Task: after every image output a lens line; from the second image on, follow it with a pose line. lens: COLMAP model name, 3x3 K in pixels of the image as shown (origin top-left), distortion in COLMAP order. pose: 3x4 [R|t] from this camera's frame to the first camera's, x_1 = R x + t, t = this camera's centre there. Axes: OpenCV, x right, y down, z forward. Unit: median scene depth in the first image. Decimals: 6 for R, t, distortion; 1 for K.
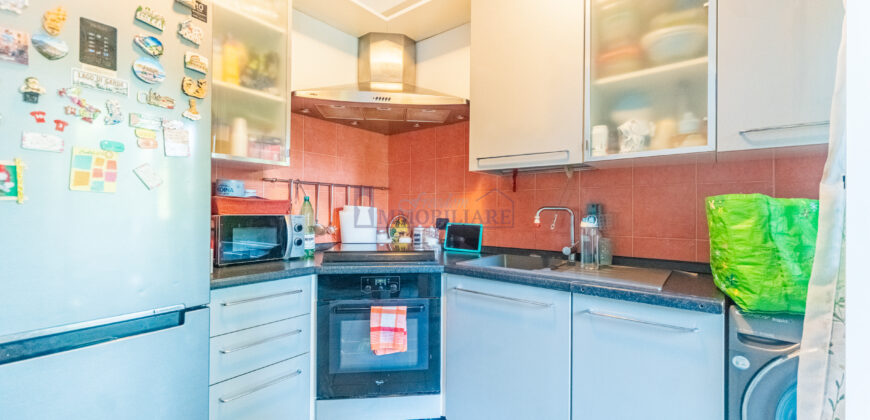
lens RADIAL K [[346.7, 0, 433.7], [0, 346.7, 210.5], [0, 0, 1]] dist [0.003104, -0.001686]
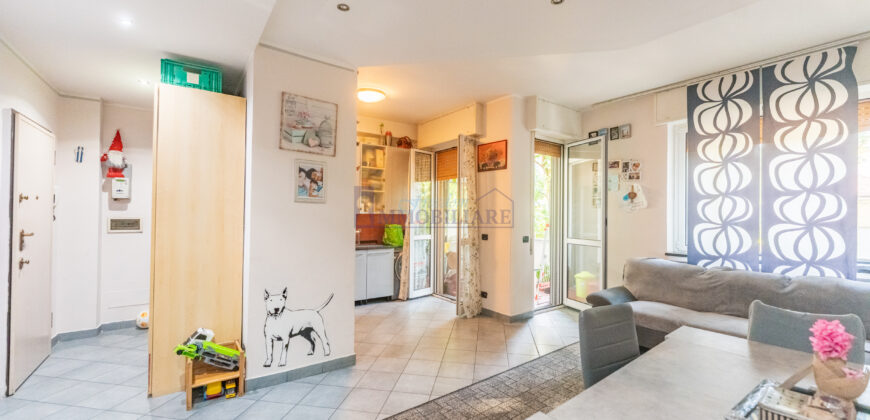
lens RADIAL K [[346.7, 0, 433.1], [0, 346.7, 211.3], [0, 0, 1]] dist [0.003104, -0.001686]
pose [[0.265962, 0.006446, 0.963962, -3.106935], [-0.011447, 0.999928, -0.003529, -0.184158], [-0.963916, -0.010096, 0.266017, -0.713473]]
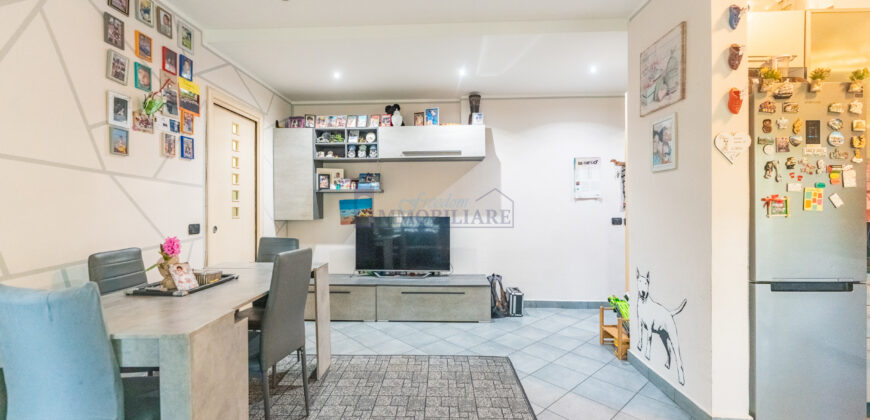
lens RADIAL K [[346.7, 0, 432.2], [0, 346.7, 210.0], [0, 0, 1]] dist [0.003104, -0.001686]
pose [[0.585134, -0.008172, -0.810896, -0.482693], [0.008831, 0.999954, -0.003704, -0.050291], [0.810889, -0.004994, 0.585179, -1.314882]]
